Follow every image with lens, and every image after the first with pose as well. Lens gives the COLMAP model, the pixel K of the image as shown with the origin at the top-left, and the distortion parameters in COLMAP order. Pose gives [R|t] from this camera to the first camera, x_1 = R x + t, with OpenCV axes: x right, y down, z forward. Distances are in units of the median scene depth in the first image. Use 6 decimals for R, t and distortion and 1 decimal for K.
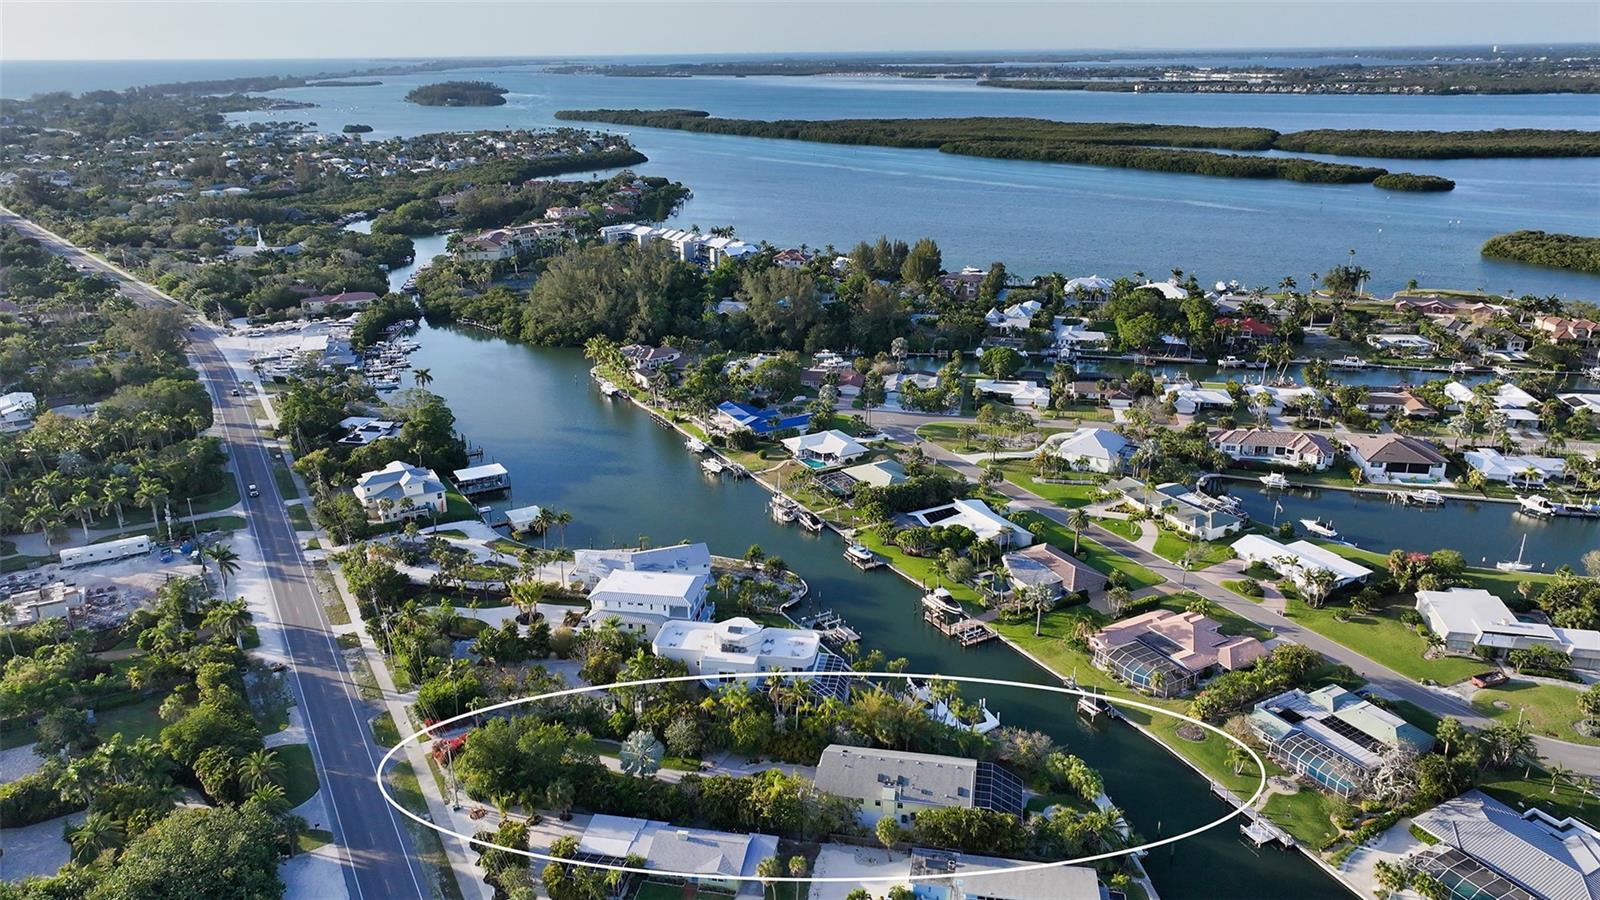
lens RADIAL K [[1111.8, 0, 798.8], [0, 1111.8, 450.6], [0, 0, 1]] dist [0.002482, 0.008995]
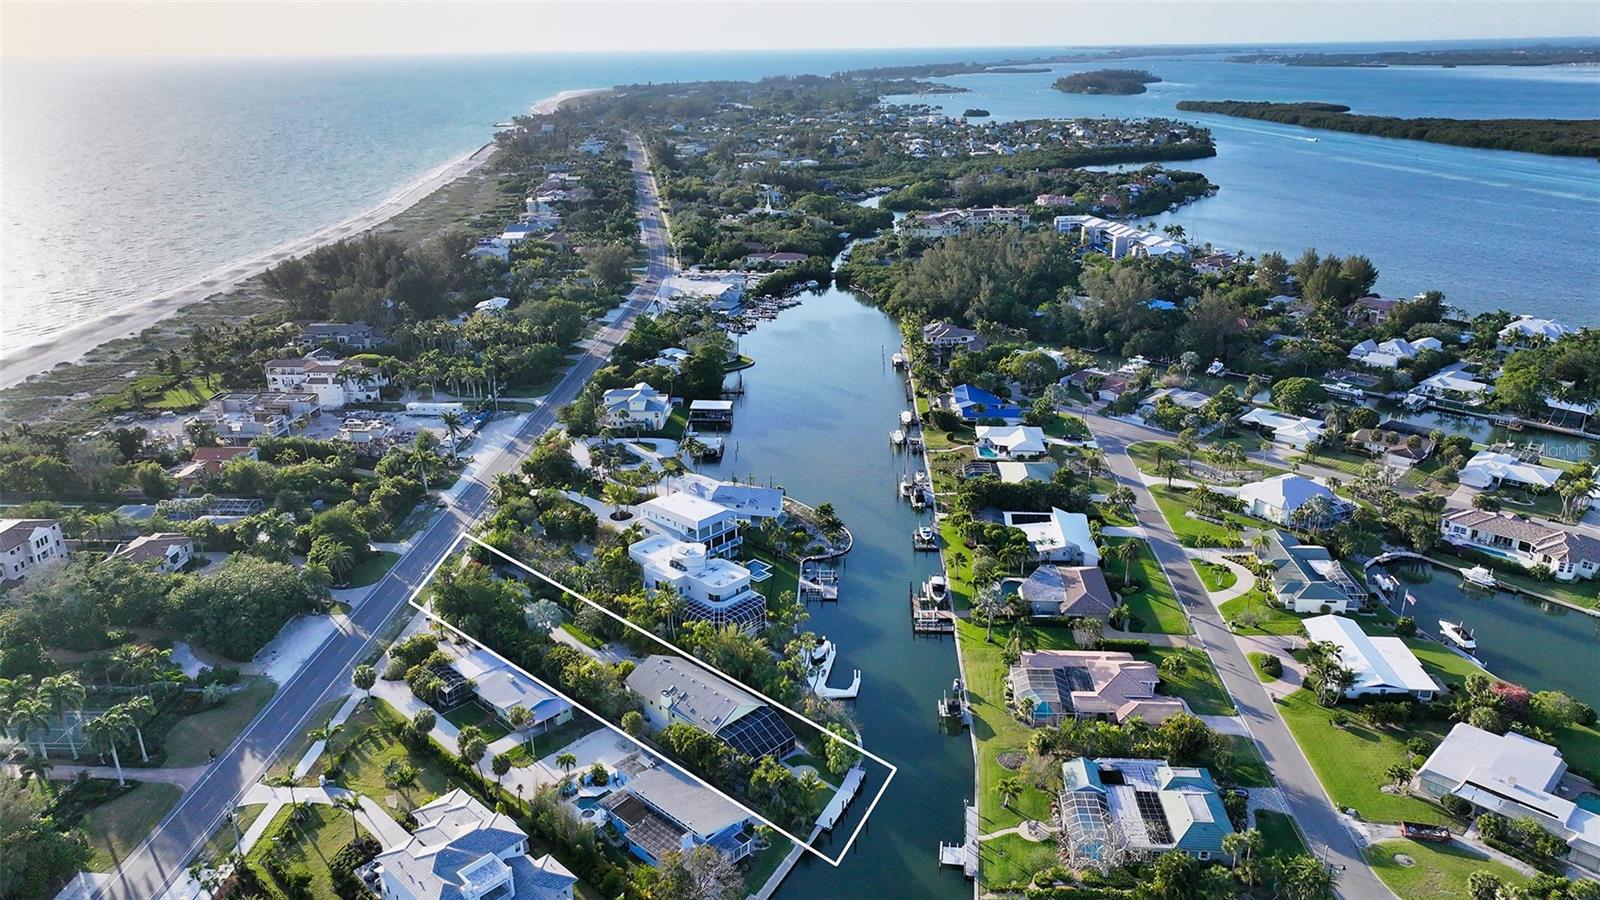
lens RADIAL K [[1111.8, 0, 797.0], [0, 1111.8, 450.3], [0, 0, 1]] dist [0.002482, 0.008995]
pose [[0.838948, 0.187335, -0.510951, 0.400457], [-0.182432, 0.981370, 0.060267, -0.021033], [0.512722, 0.042653, 0.857494, 0.042983]]
